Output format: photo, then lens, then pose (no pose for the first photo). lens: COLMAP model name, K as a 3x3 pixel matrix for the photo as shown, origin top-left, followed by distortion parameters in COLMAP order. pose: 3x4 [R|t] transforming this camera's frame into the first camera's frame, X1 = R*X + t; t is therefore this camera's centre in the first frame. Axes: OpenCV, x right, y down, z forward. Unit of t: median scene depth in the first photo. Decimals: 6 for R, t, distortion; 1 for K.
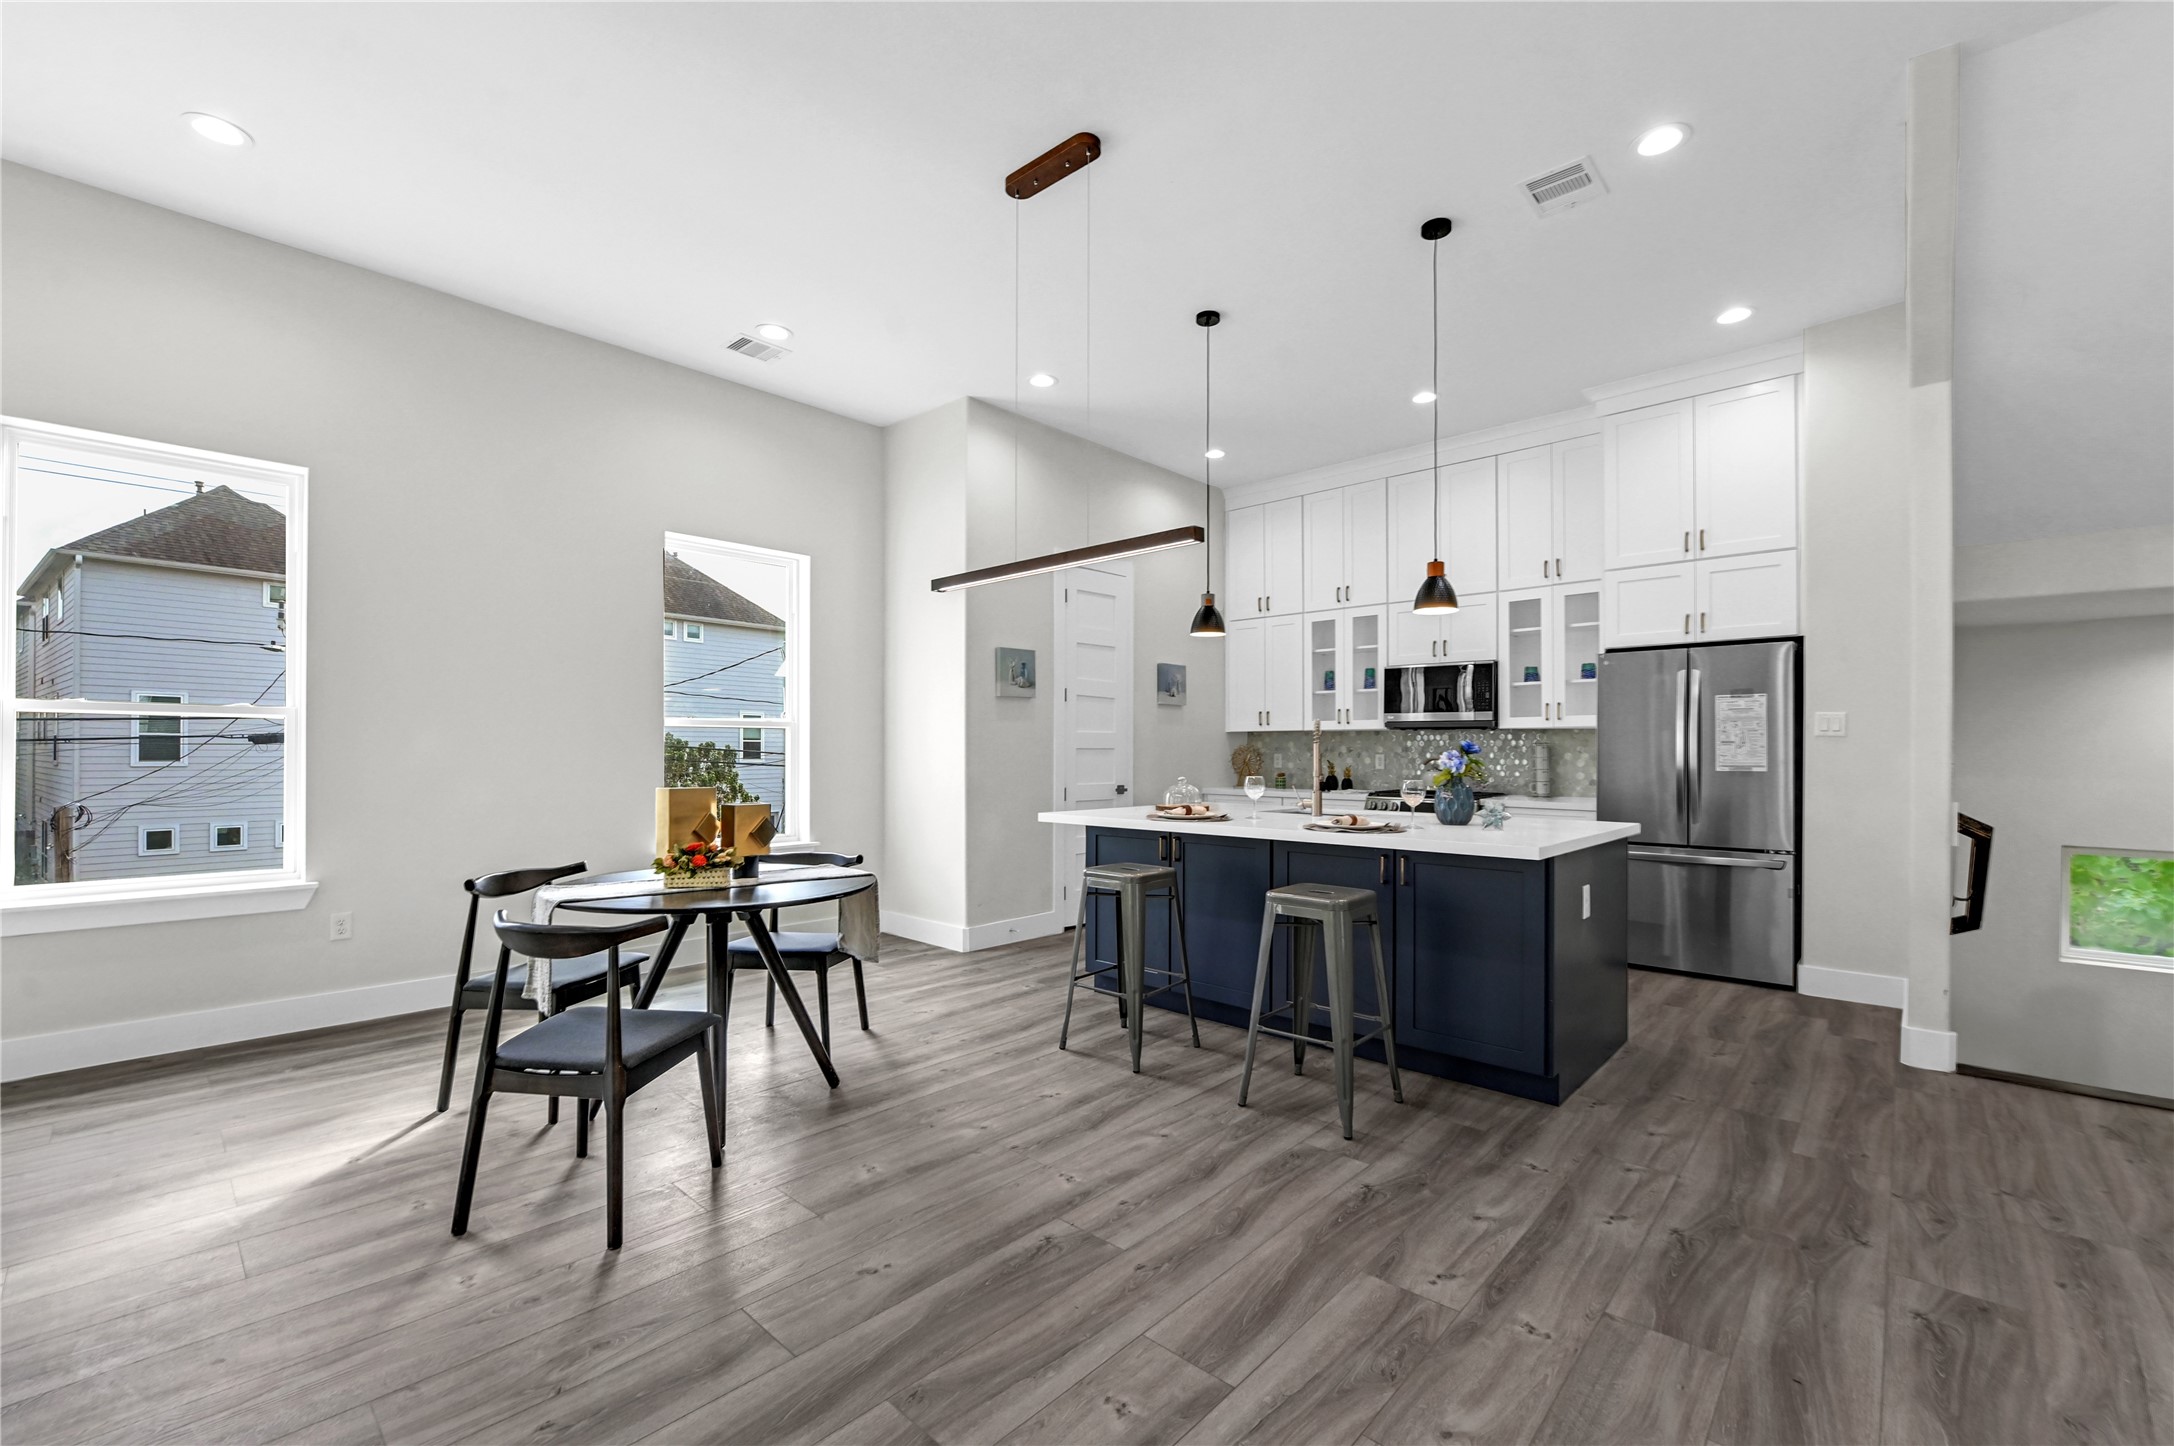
lens RADIAL K [[906.2, 0, 1096.1], [0, 906.2, 741.5], [0, 0, 1]] dist [0.011025, -0.000271]
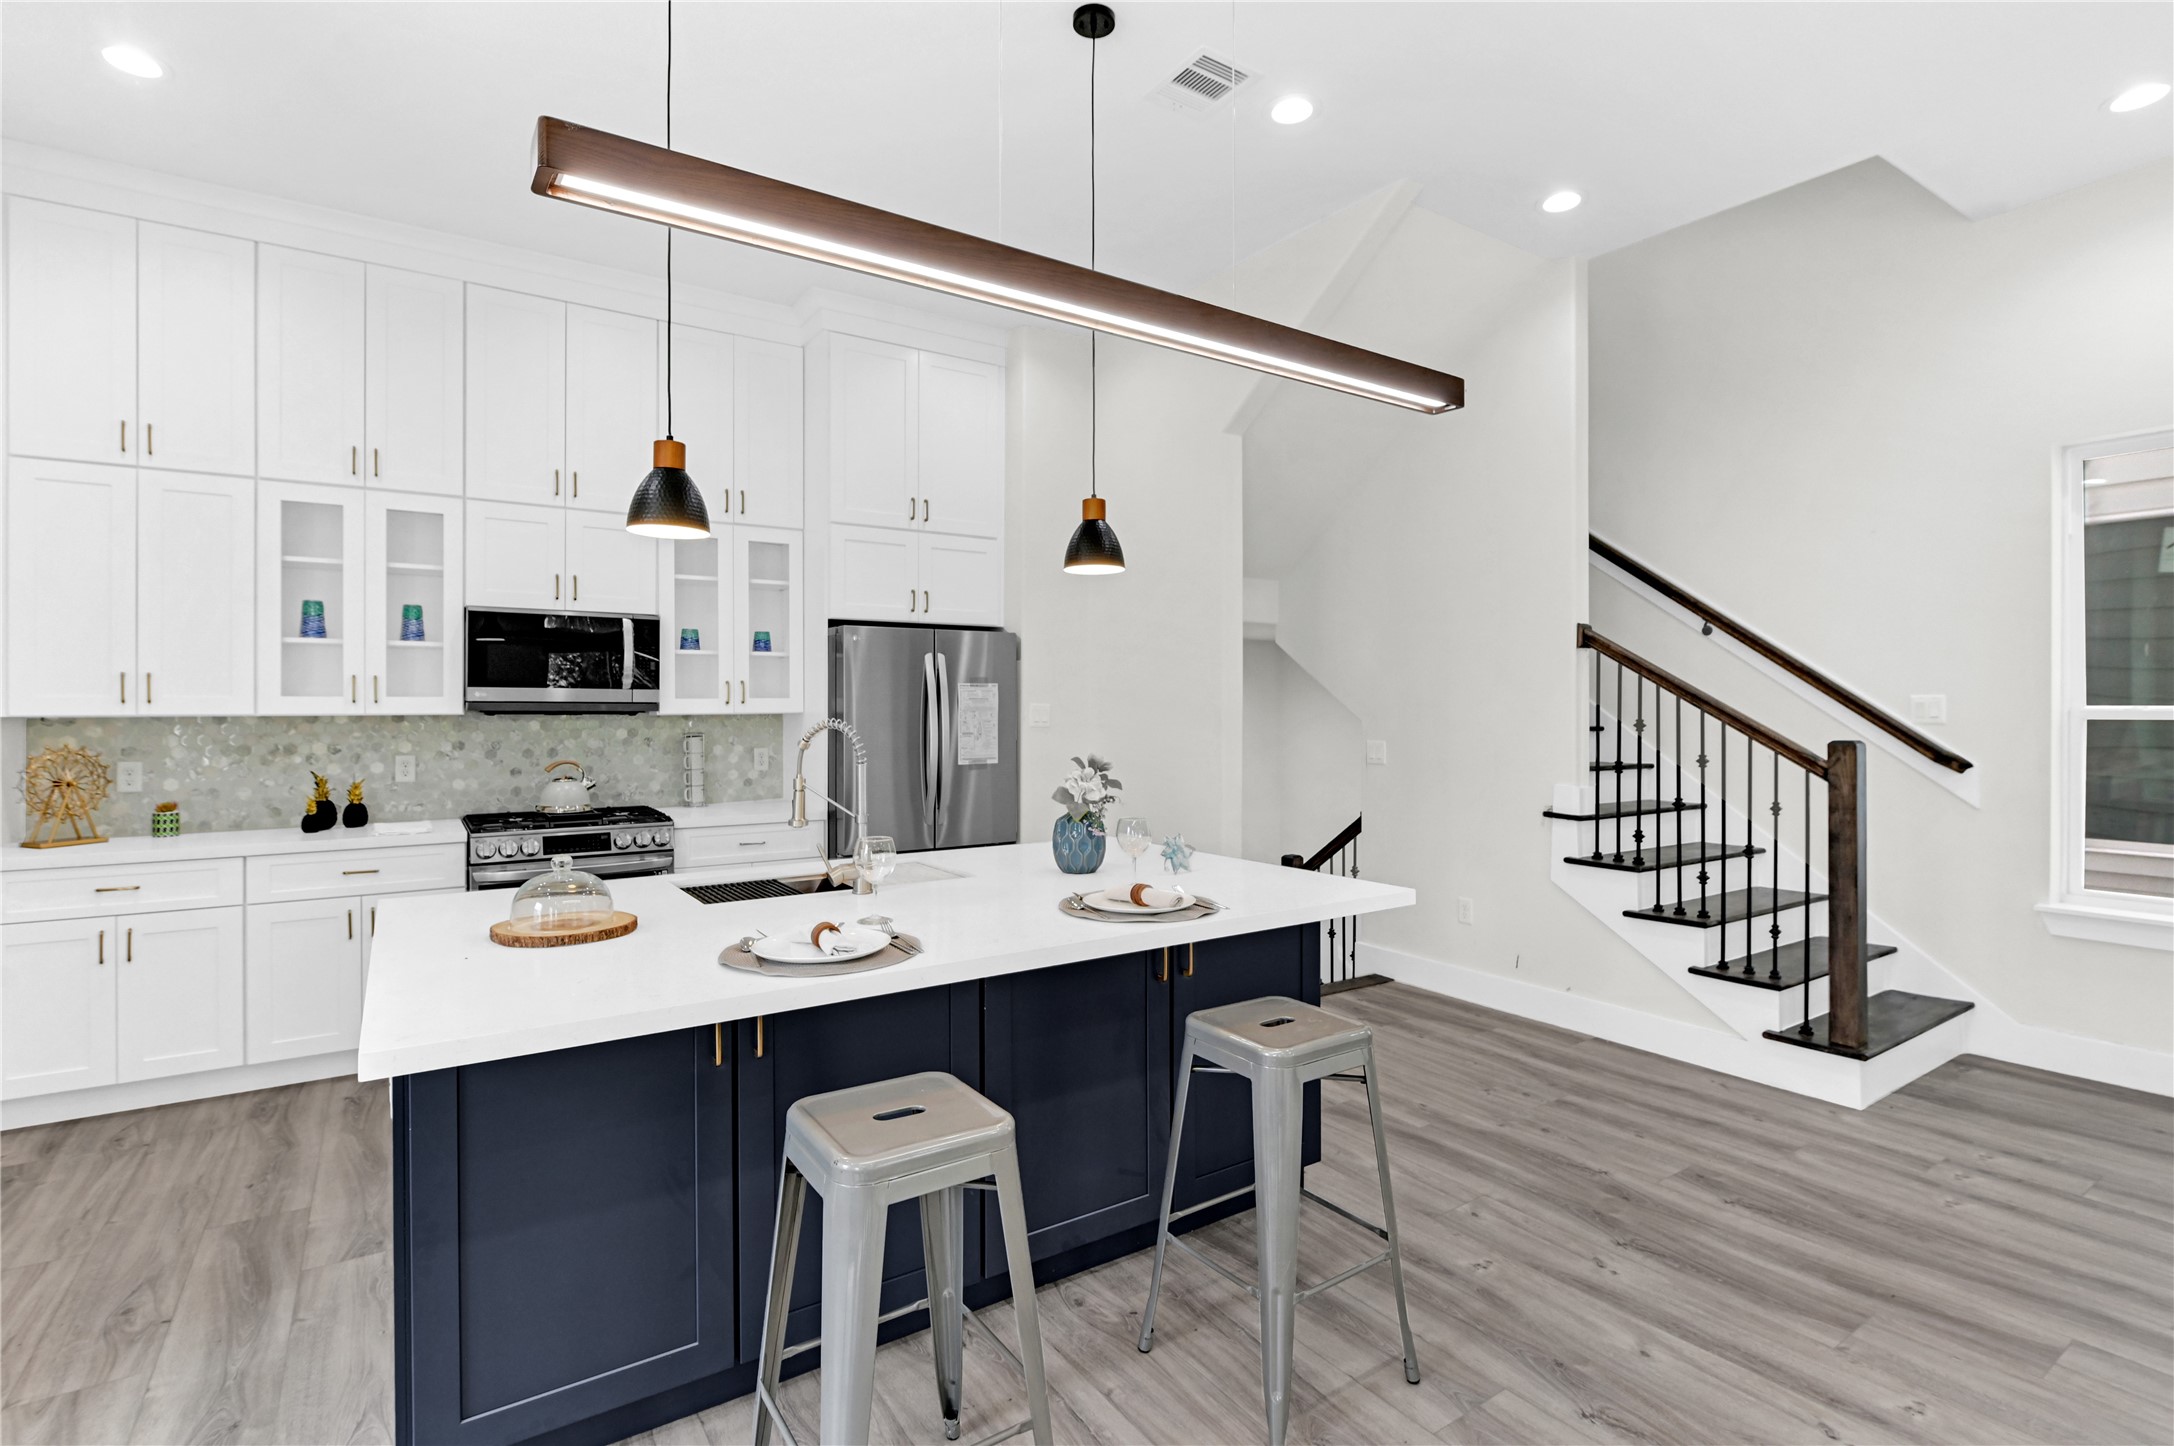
lens RADIAL K [[1015.8, 0, 1090.6], [0, 1015.8, 709.8], [0, 0, 1]] dist [-0.000806, 0.000728]
pose [[0.235977, -0.006516, 0.971737, -0.294858], [-0.007957, 0.999931, 0.008637, -0.034170], [-0.971726, -0.009770, 0.235909, 0.630364]]
